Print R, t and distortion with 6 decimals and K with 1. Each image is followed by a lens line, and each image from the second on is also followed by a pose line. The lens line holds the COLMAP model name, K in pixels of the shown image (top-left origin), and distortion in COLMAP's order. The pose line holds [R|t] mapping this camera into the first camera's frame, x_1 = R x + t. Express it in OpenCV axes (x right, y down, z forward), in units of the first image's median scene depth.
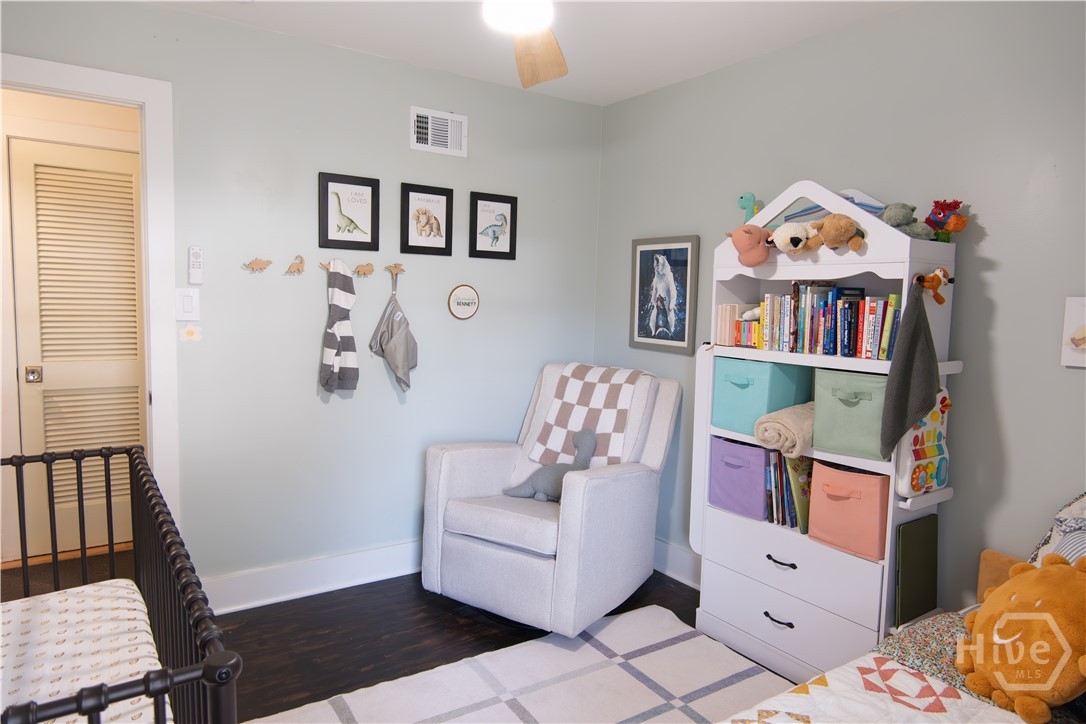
lens RADIAL K [[677.5, 0, 543.0], [0, 677.5, 362.0], [0, 0, 1]] dist [0.003908, 0.001036]
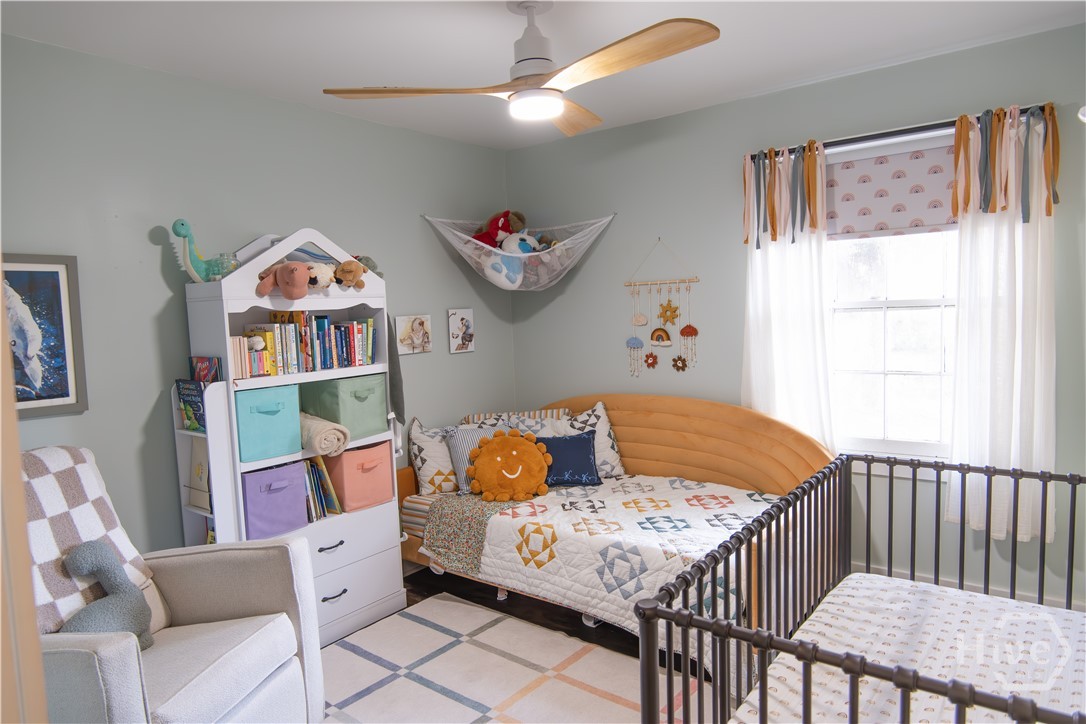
lens RADIAL K [[677.5, 0, 543.0], [0, 677.5, 362.0], [0, 0, 1]] dist [0.003908, 0.001036]
pose [[-0.297212, -0.089481, 0.950609, -0.863305], [0.122280, 0.983834, 0.130840, -0.134204], [-0.946949, 0.155128, -0.281465, 0.936931]]
